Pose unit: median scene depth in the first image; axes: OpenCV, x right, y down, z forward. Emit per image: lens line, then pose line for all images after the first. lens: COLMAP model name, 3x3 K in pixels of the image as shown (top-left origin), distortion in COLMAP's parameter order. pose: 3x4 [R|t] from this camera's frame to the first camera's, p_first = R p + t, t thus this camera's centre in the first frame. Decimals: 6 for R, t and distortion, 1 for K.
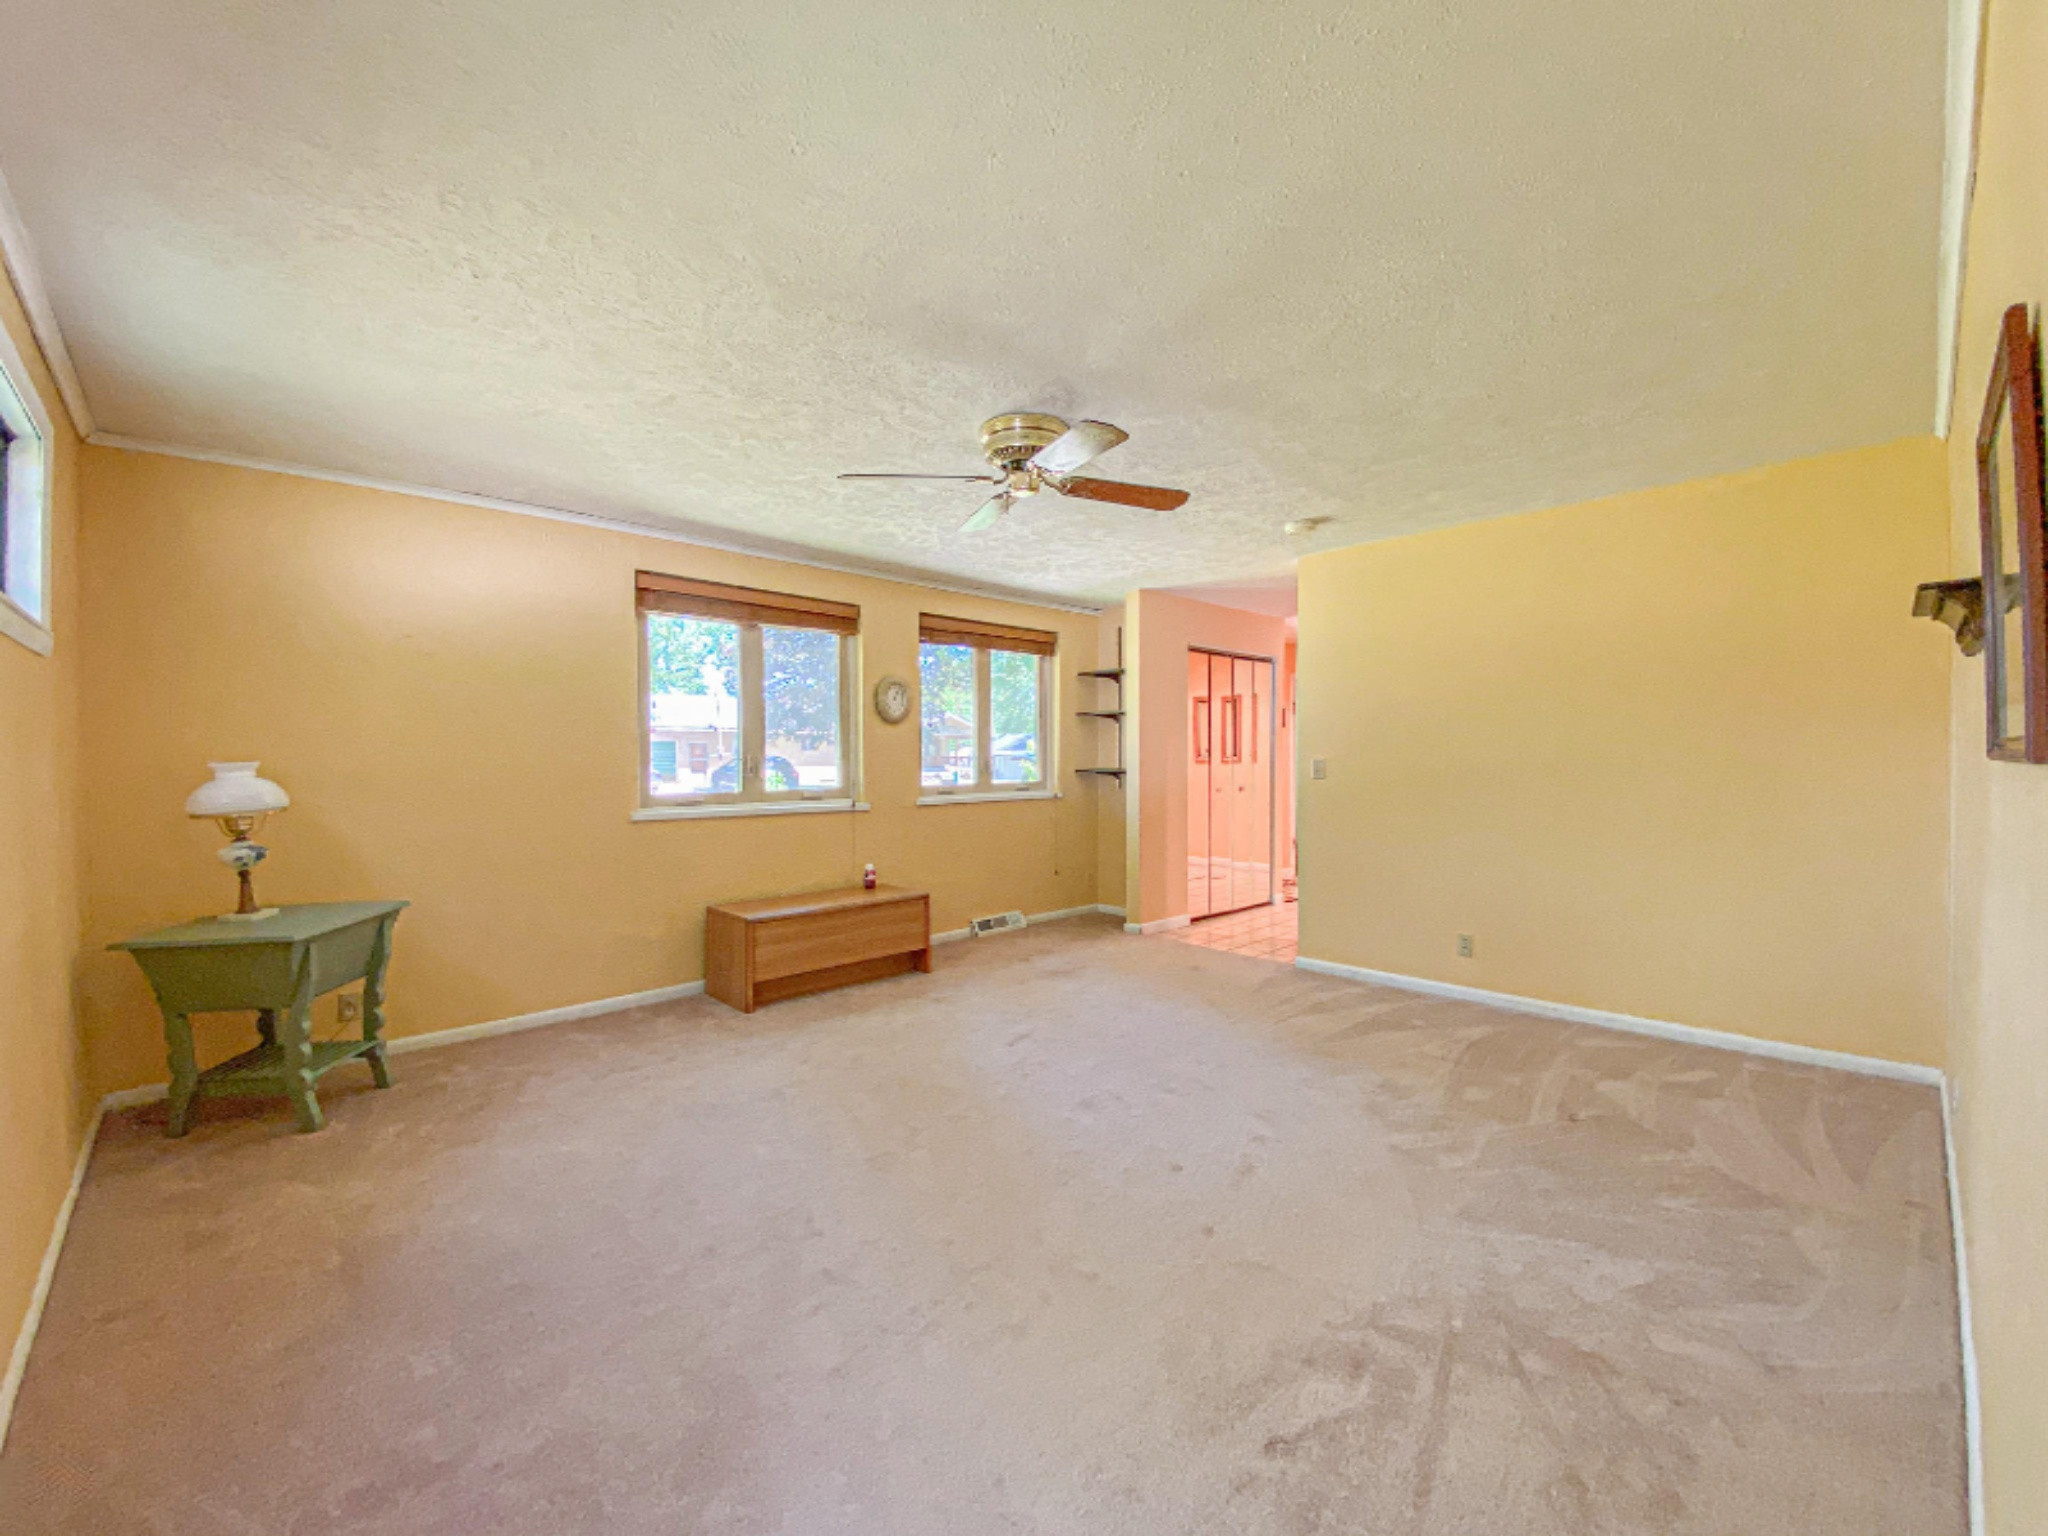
lens RADIAL K [[841.9, 0, 1024.0], [0, 841.9, 768.0], [0, 0, 1]] dist [0.016619, -0.000379]
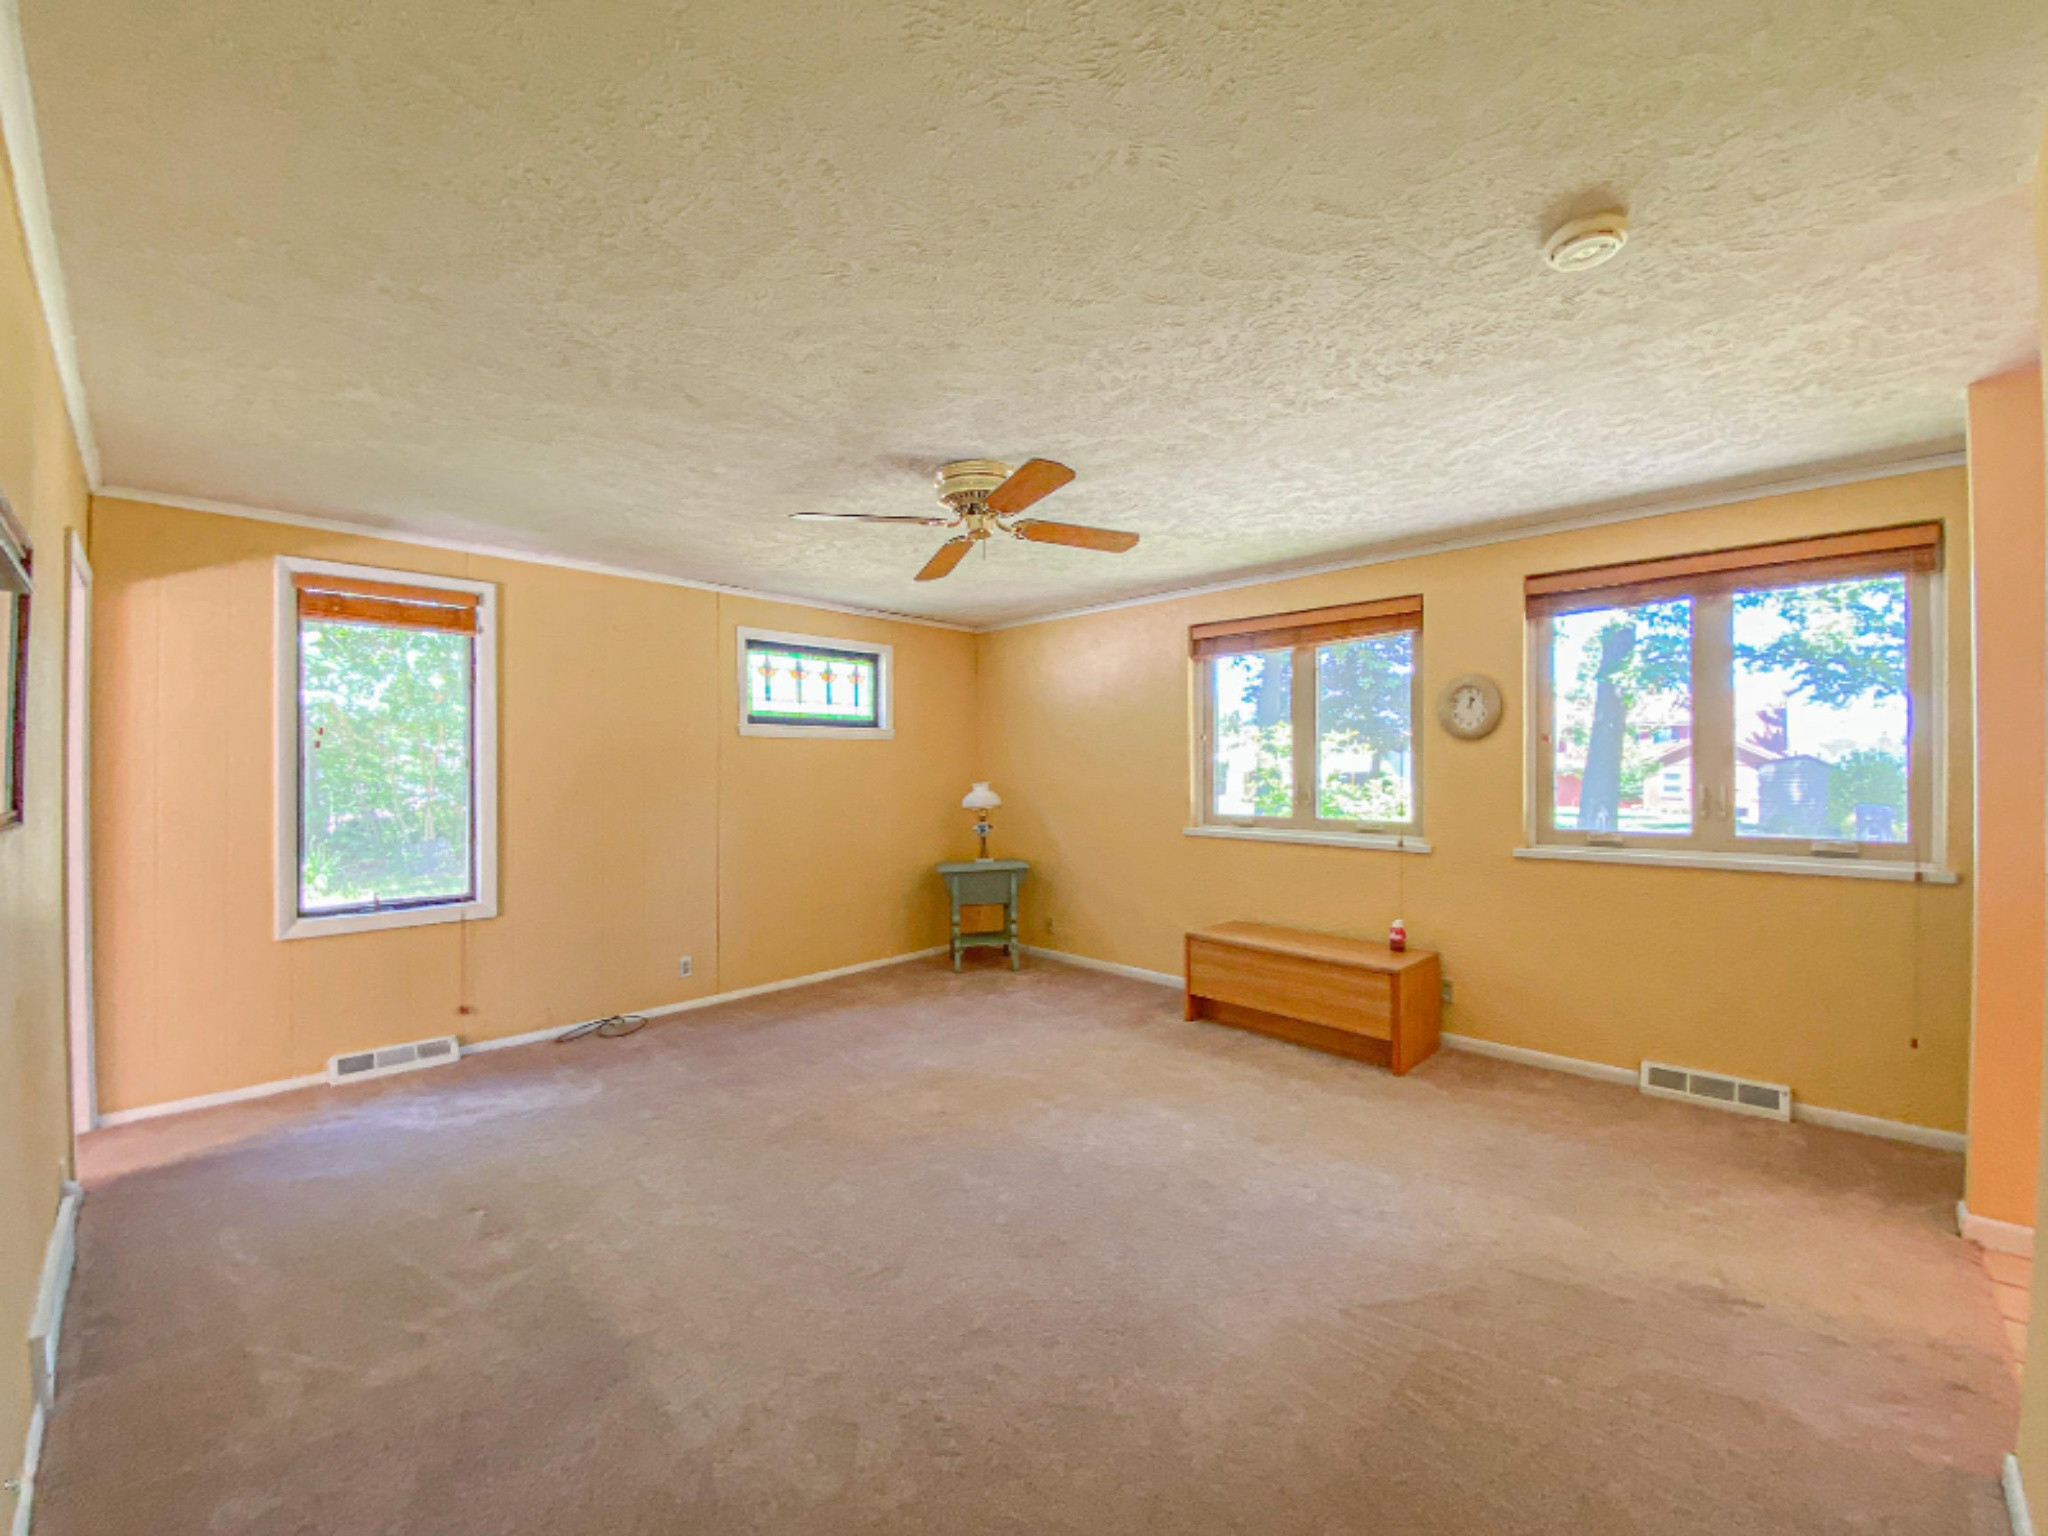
lens RADIAL K [[841.9, 0, 1024.0], [0, 841.9, 768.0], [0, 0, 1]] dist [0.016619, -0.000379]
pose [[-0.020645, -0.014036, -0.999688, 0.651852], [-0.022632, 0.999652, -0.013568, -0.010087], [0.999531, 0.022345, -0.020956, 0.697026]]
